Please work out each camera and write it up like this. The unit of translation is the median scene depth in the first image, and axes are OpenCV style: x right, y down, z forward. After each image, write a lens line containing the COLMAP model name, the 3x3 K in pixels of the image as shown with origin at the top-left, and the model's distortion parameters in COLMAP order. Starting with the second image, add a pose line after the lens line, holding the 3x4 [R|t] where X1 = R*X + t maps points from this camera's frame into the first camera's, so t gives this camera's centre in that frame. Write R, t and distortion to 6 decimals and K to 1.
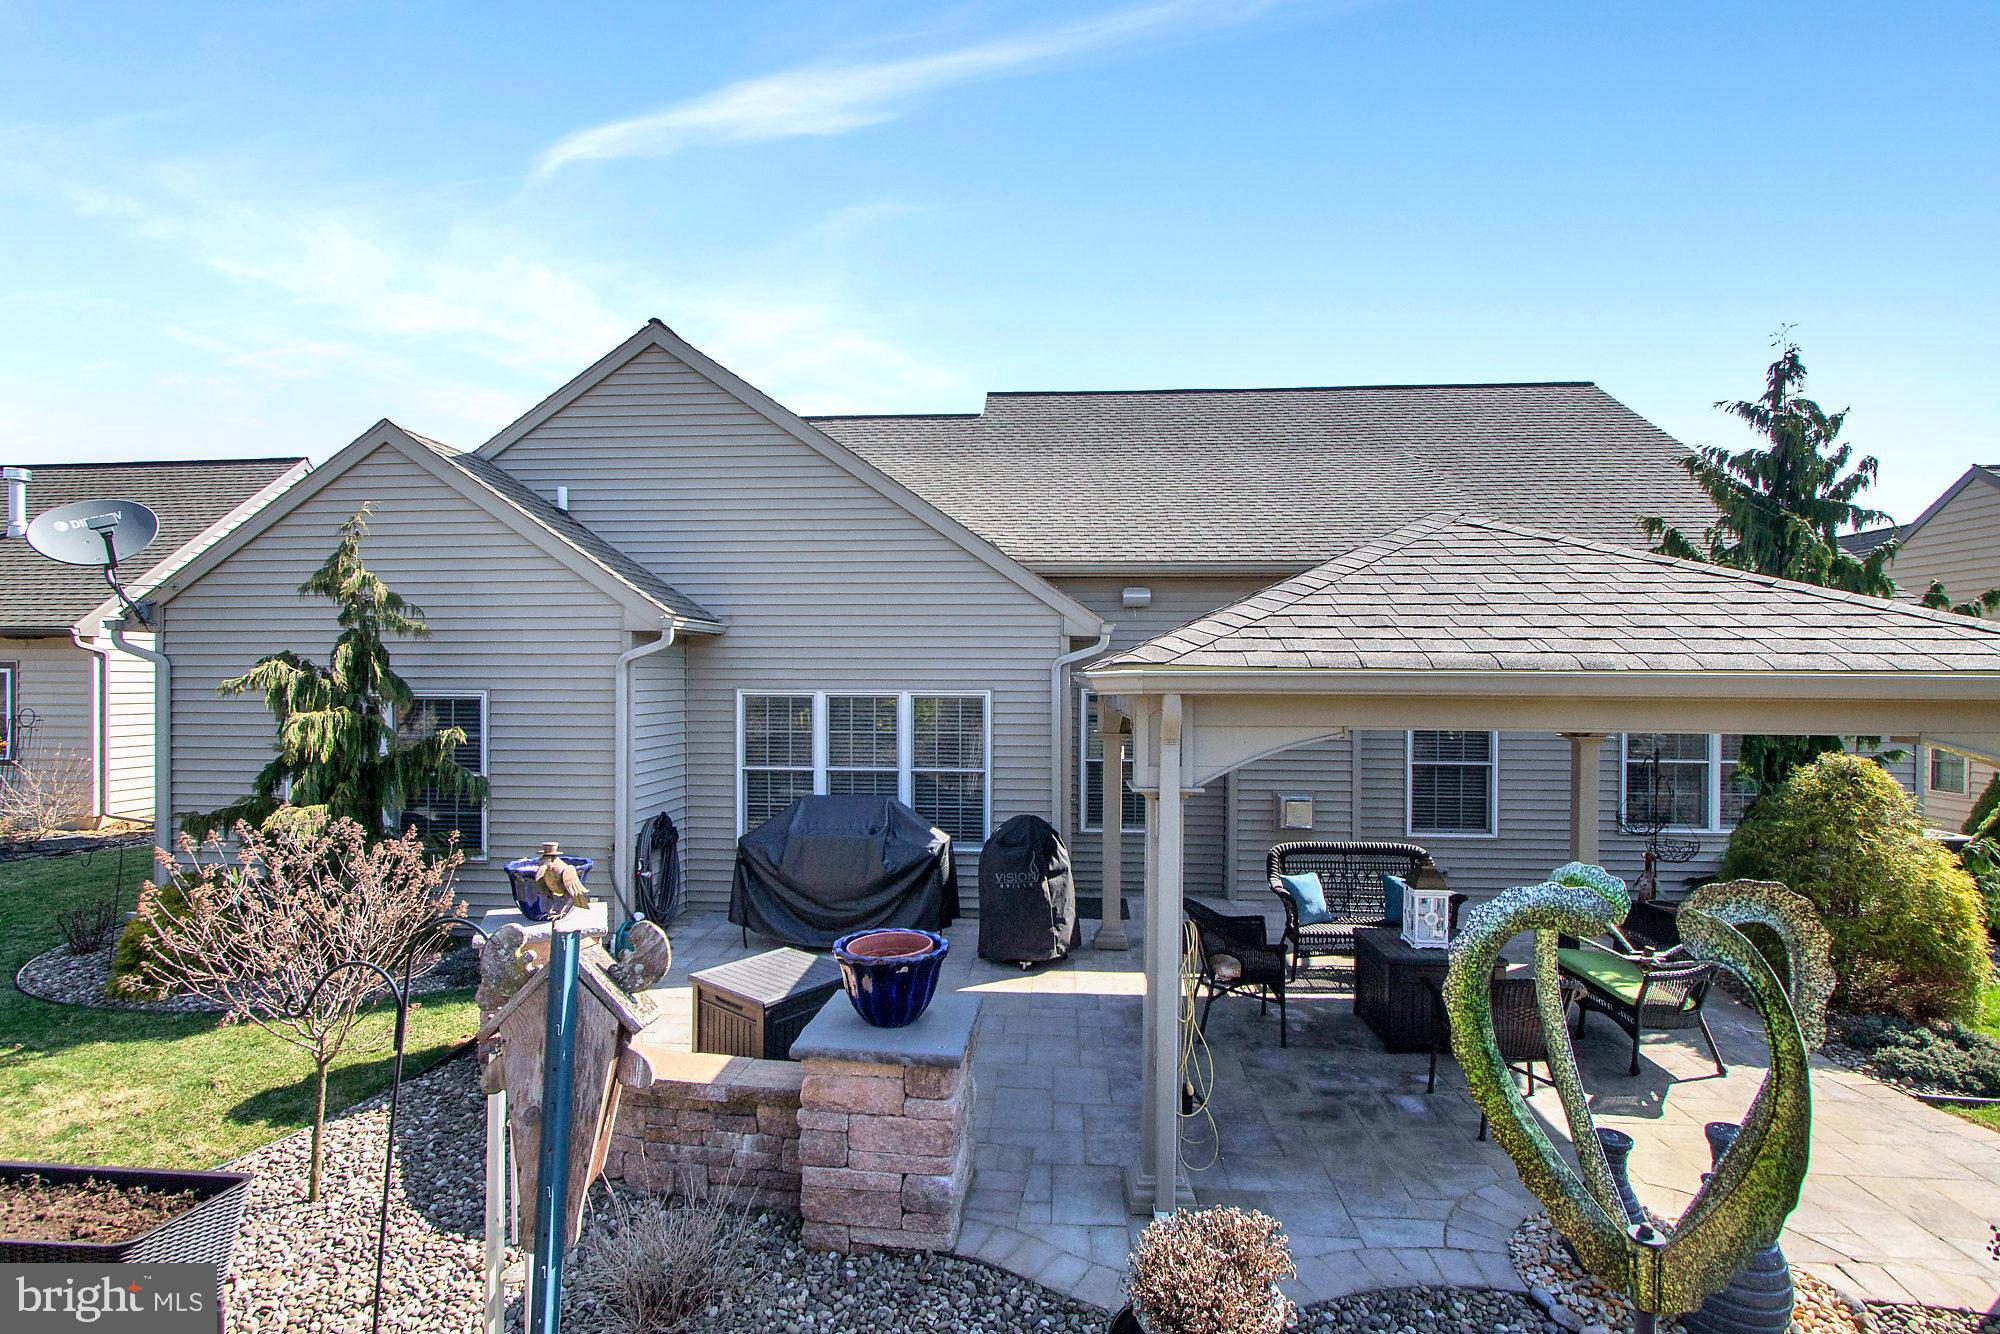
lens RADIAL K [[995.5, 0, 1000.0], [0, 995.5, 667.0], [0, 0, 1]] dist [0.003123, 0.000710]
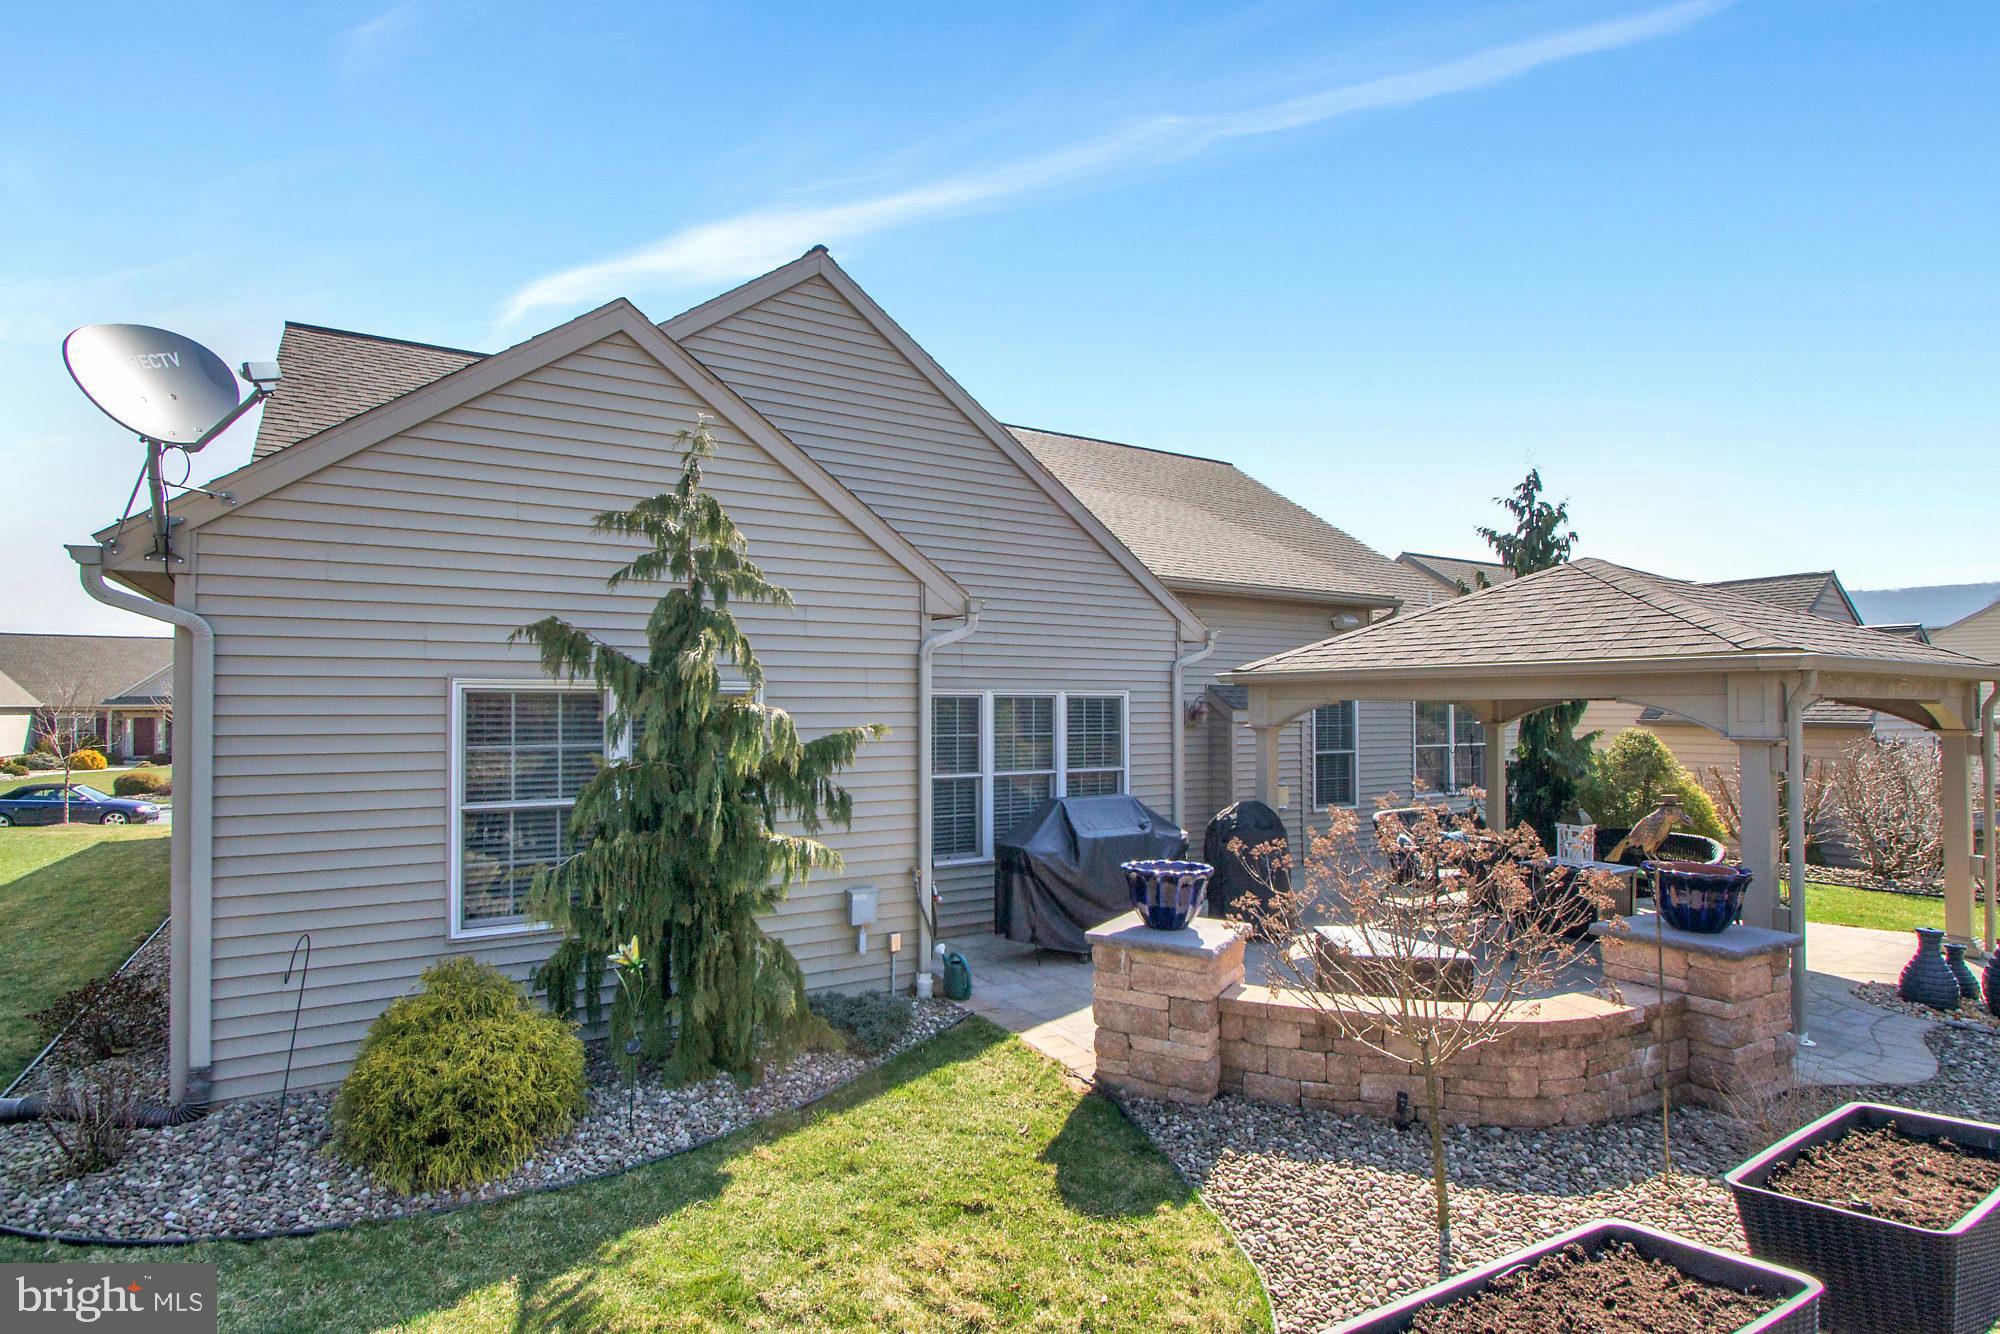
lens RADIAL K [[995.5, 0, 1000.0], [0, 995.5, 667.0], [0, 0, 1]] dist [0.003123, 0.000710]
pose [[0.799248, 0.019505, 0.600685, -0.738125], [0.000009, 0.999473, -0.032465, 0.032923], [-0.601001, 0.025953, 0.798827, 0.248181]]
